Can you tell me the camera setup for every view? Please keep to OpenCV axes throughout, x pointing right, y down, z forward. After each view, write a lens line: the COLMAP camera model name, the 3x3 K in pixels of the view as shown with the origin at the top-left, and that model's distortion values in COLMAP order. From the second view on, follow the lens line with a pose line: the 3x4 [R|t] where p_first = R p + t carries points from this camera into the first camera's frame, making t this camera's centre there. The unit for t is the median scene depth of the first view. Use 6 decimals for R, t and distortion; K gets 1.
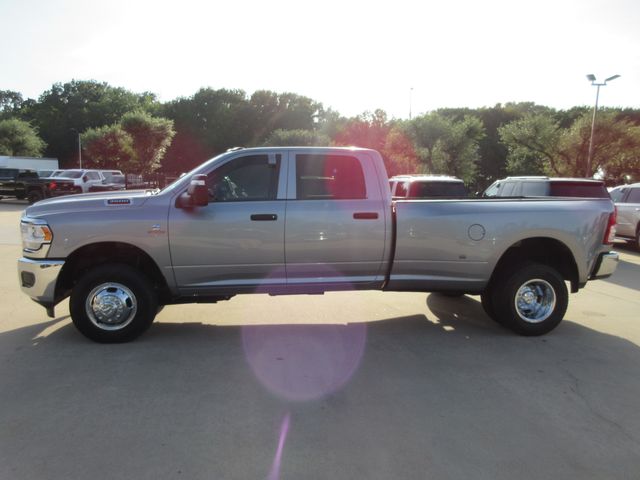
lens RADIAL K [[478.4, 0, 320.6], [0, 478.4, 233.9], [0, 0, 1]] dist [0.000356, -0.001101]
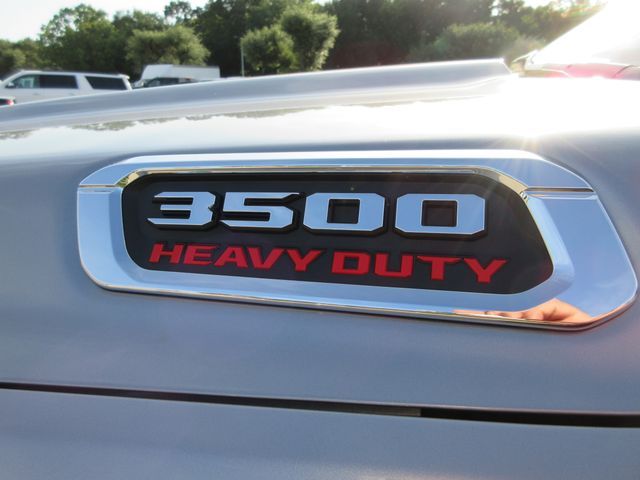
lens RADIAL K [[478.4, 0, 321.4], [0, 478.4, 238.9], [0, 0, 1]] dist [0.000356, -0.001101]
pose [[0.951488, 0.075087, -0.298385, -0.044855], [-0.016661, 0.980916, 0.193716, -0.009009], [0.307236, -0.179348, 0.934580, 0.106786]]
